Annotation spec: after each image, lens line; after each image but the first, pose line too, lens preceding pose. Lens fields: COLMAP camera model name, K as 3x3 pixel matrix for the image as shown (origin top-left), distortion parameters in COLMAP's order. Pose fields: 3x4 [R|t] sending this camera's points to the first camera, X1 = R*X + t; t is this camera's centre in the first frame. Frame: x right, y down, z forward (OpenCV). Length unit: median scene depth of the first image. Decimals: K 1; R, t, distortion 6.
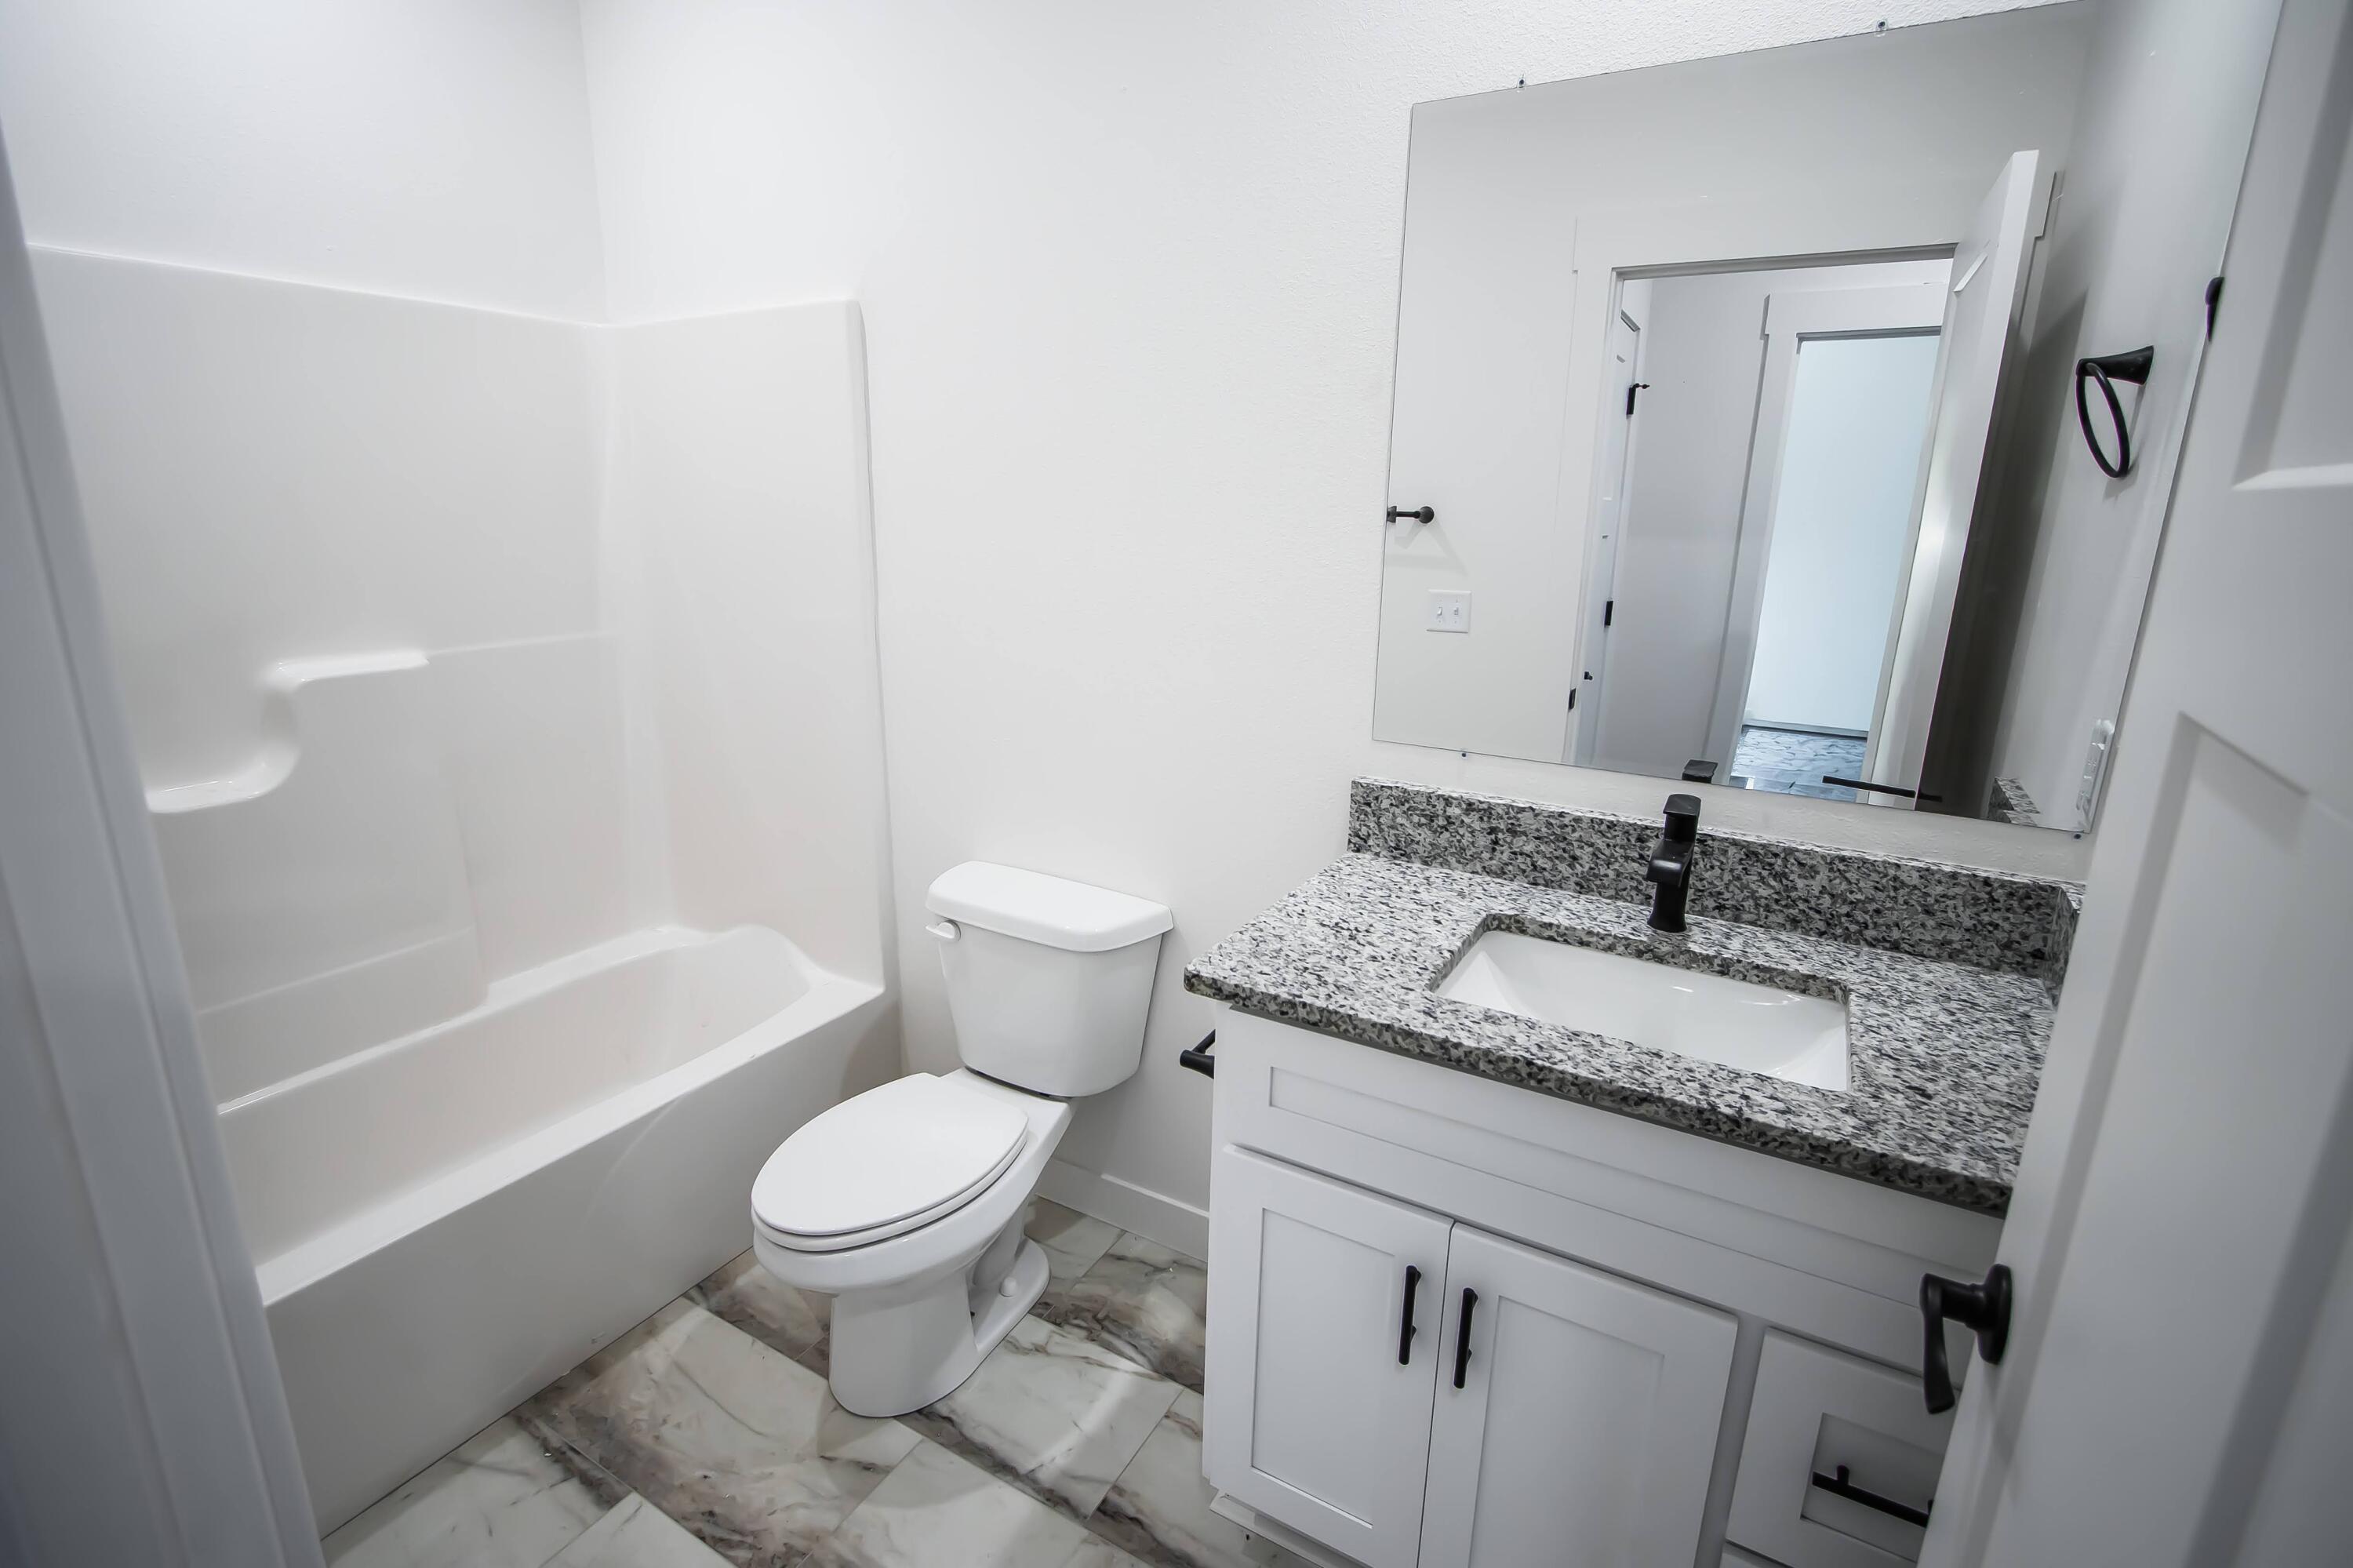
lens RADIAL K [[1081.3, 0, 1179.4], [0, 1081.3, 782.7], [0, 0, 1]] dist [-0.023772, 0.003489]
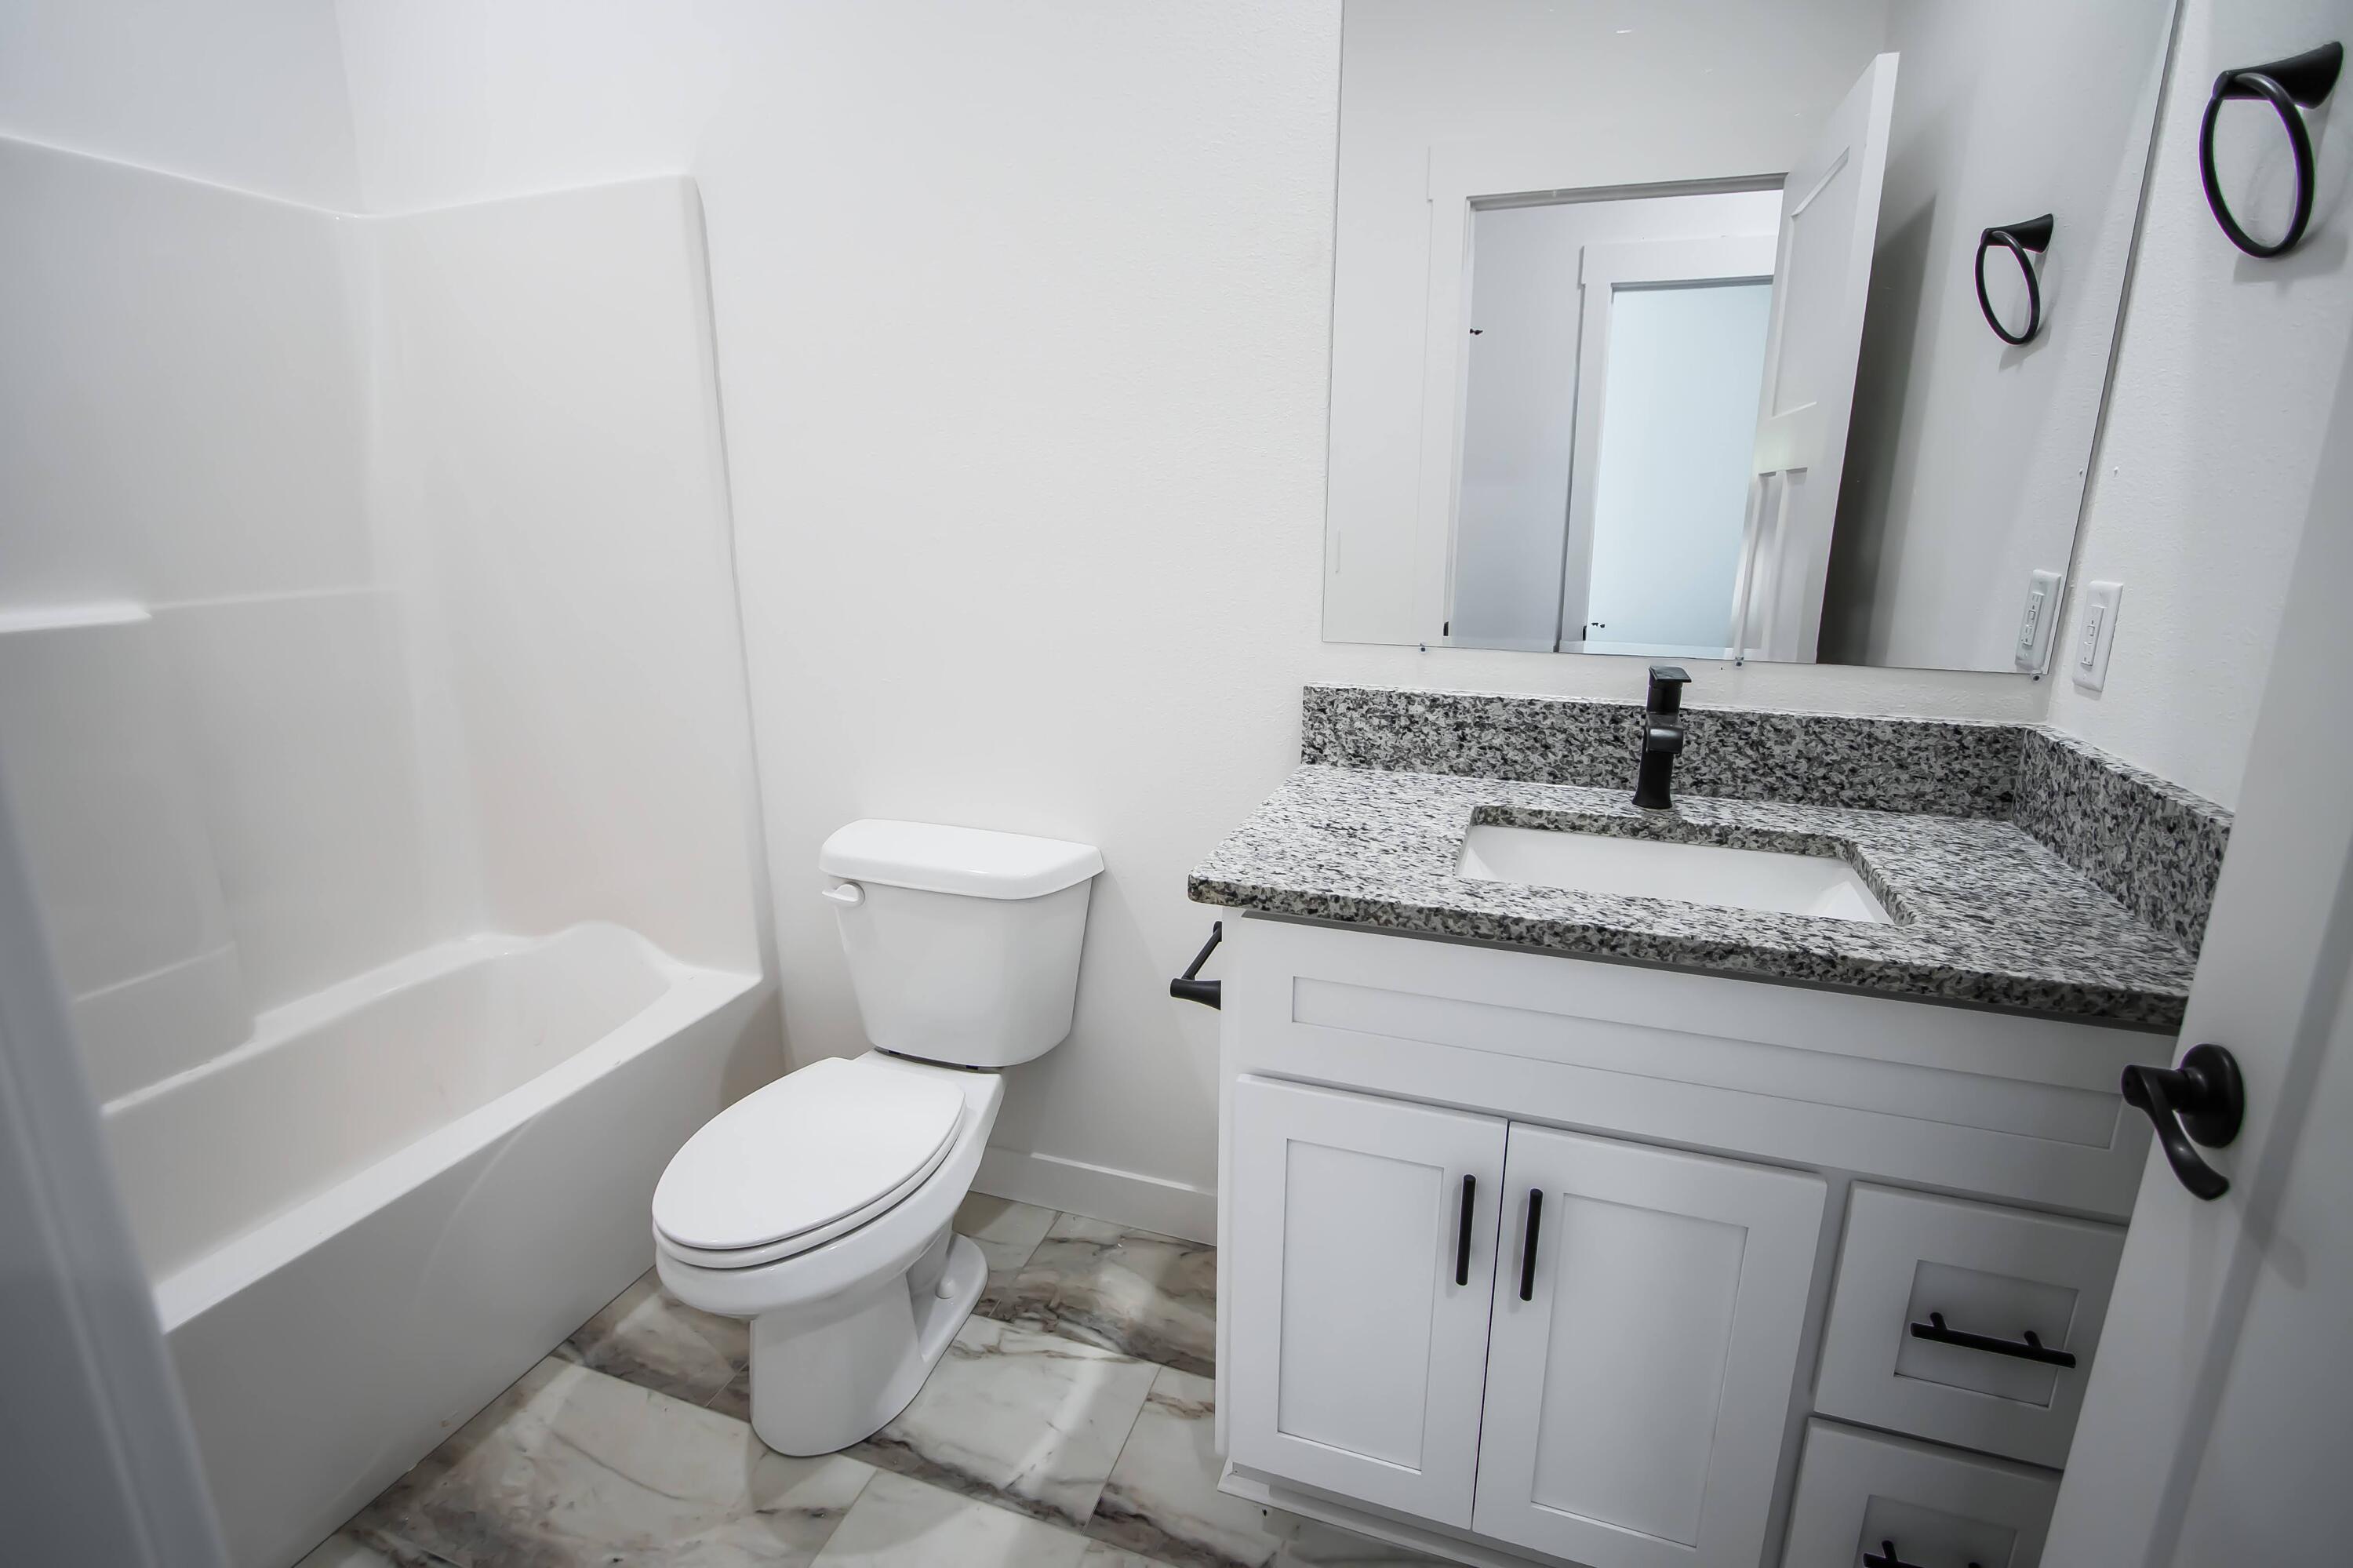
lens RADIAL K [[1081.3, 0, 1171.8], [0, 1081.3, 782.1], [0, 0, 1]] dist [-0.023772, 0.003489]
pose [[0.982187, -0.064011, 0.176666, -0.127132], [0.064379, 0.997919, 0.003652, 0.072426], [-0.176532, 0.007787, 0.984264, 0.106668]]
